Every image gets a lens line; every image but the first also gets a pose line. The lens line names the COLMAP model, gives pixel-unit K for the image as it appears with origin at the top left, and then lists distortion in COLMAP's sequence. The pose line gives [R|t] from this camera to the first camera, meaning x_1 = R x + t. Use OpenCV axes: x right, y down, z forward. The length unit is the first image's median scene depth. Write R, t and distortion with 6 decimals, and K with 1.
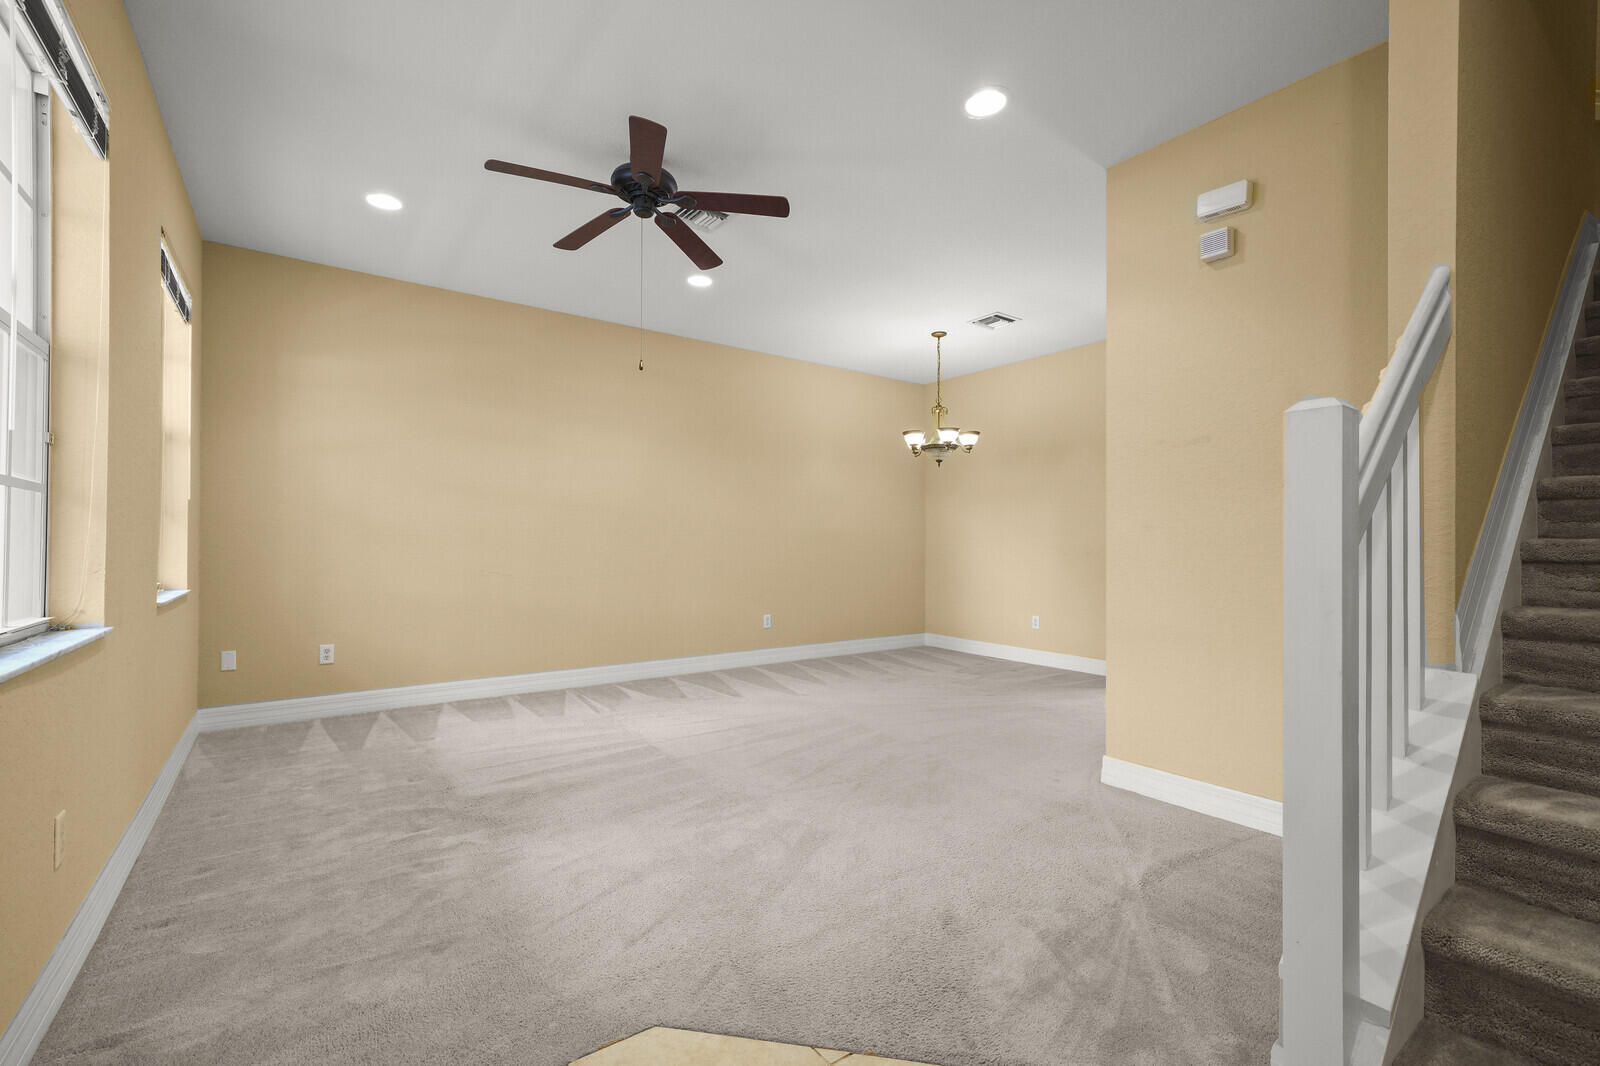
lens RADIAL K [[700.2, 0, 796.4], [0, 700.2, 556.4], [0, 0, 1]] dist [-0.000068, -0.000057]
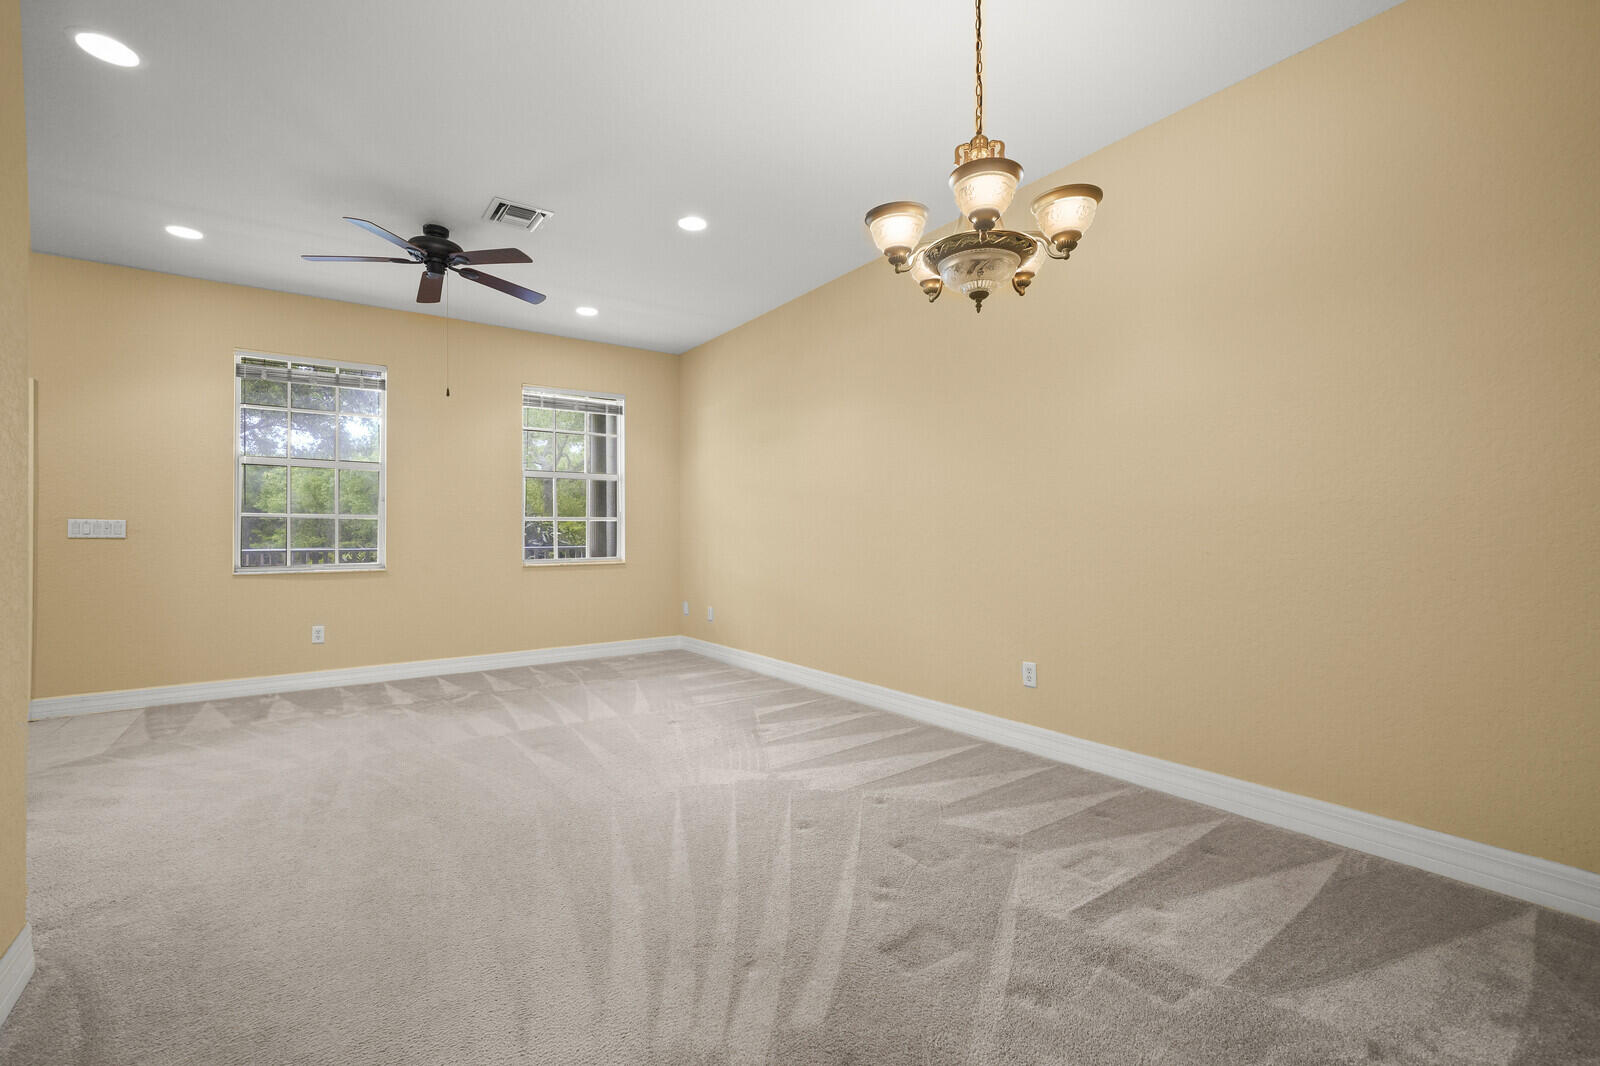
lens RADIAL K [[682.4, 0, 800.0], [0, 682.4, 533.0], [0, 0, 1]] dist [0.002392, 0.000180]
pose [[-0.006725, -0.005219, -0.999964, 0.717213], [-0.011473, 0.999921, -0.005141, -0.018204], [0.999912, 0.011438, -0.006784, 1.190239]]
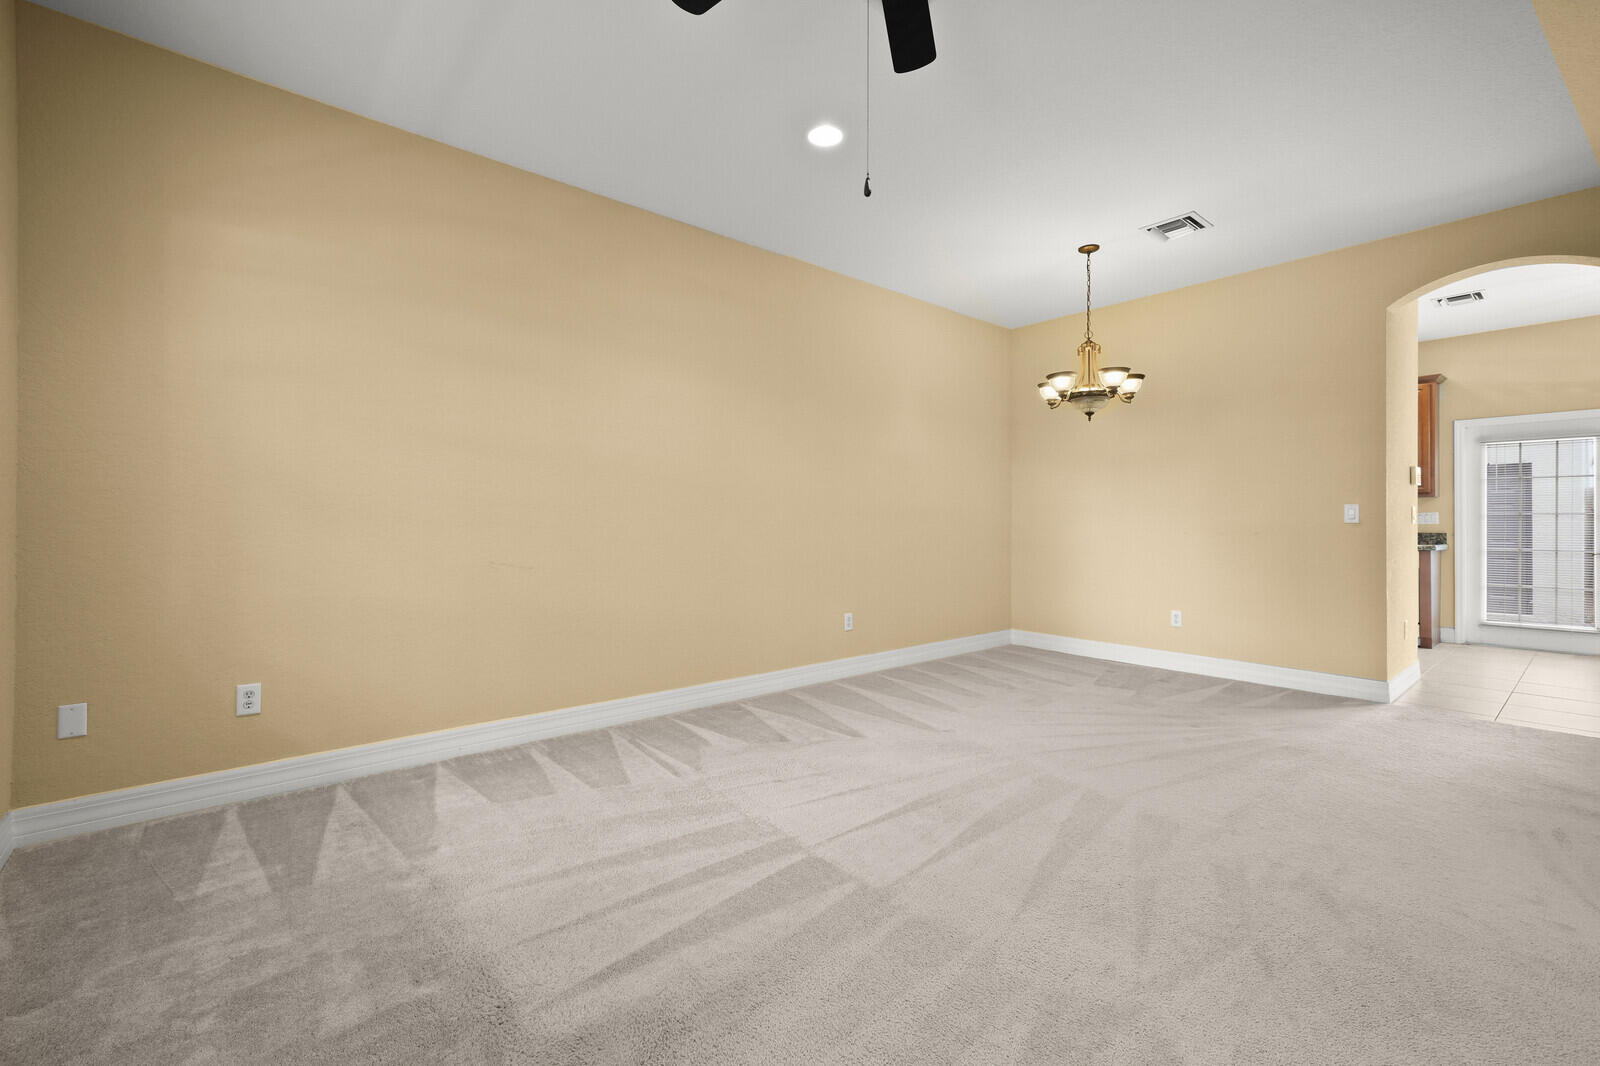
lens RADIAL K [[689.9, 0, 788.8], [0, 689.9, 527.0], [0, 0, 1]] dist [0.000338, 0.000302]
pose [[0.997493, -0.001763, 0.070742, -0.233698], [0.002488, 0.999945, -0.010168, -0.006284], [-0.070720, 0.010318, 0.997443, 0.350592]]
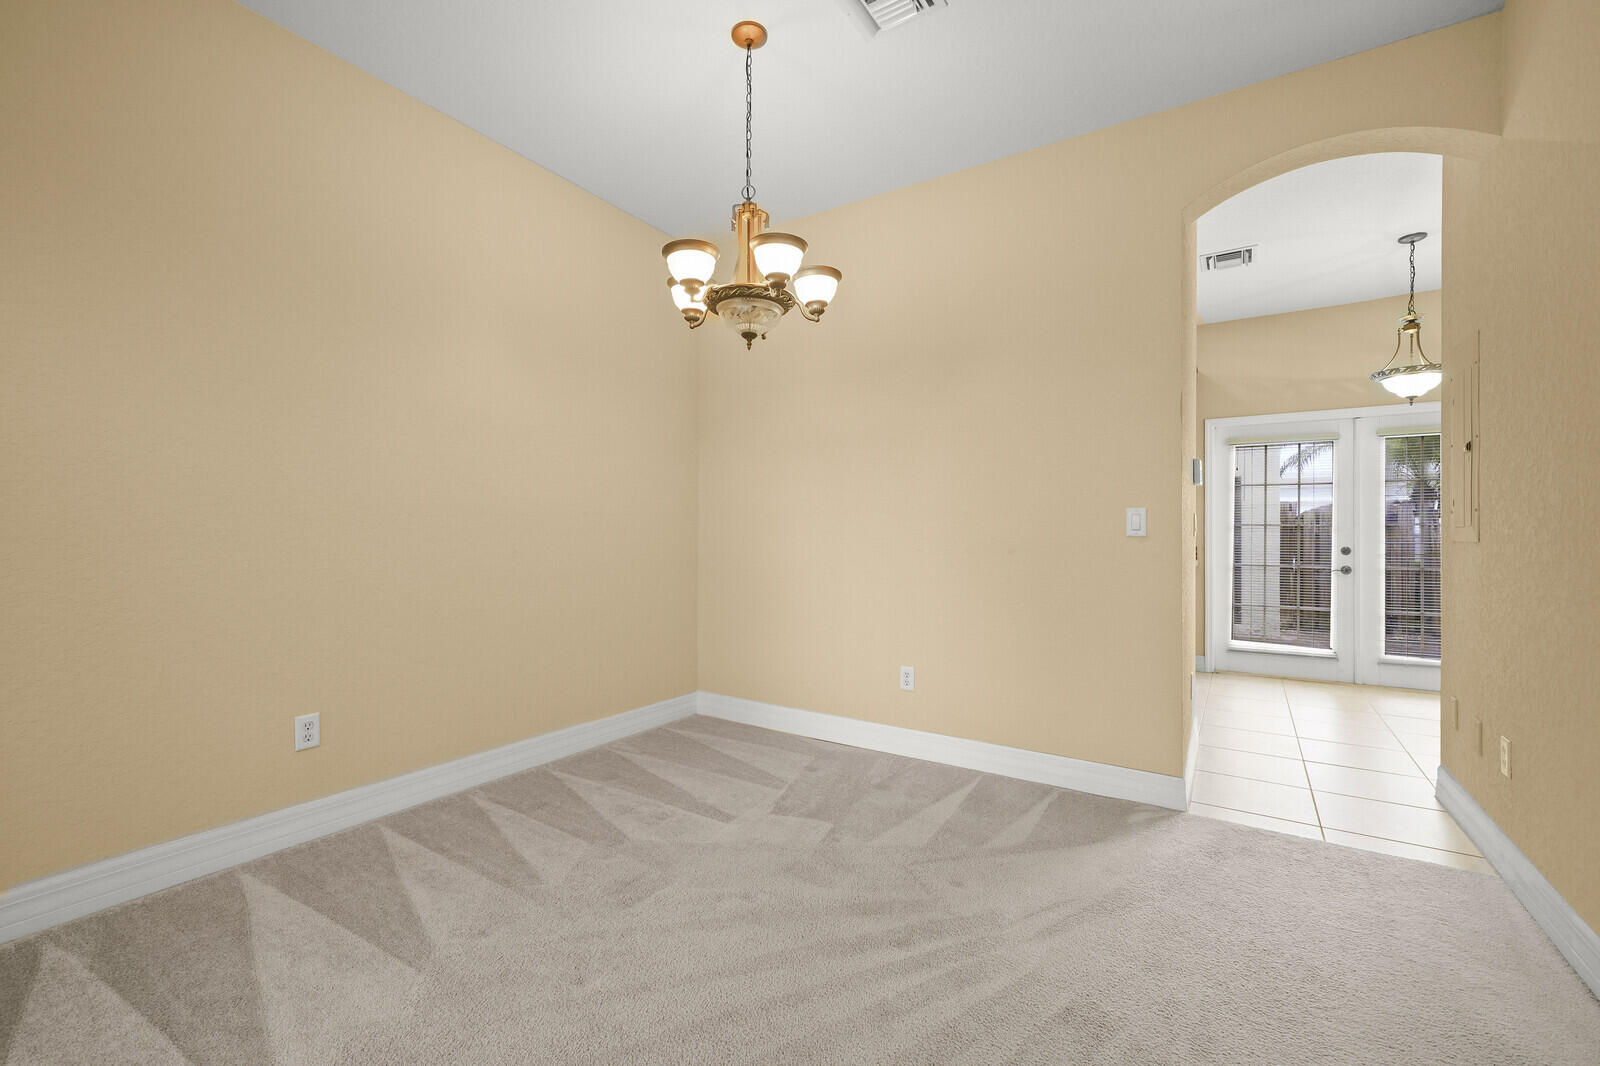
lens RADIAL K [[682.4, 0, 800.0], [0, 682.4, 533.0], [0, 0, 1]] dist [0.002392, 0.000180]
pose [[0.932469, 0.002832, 0.361240, 0.109814], [0.002878, 0.999879, -0.015268, -0.013994], [-0.361240, 0.015277, 0.932348, 0.791341]]
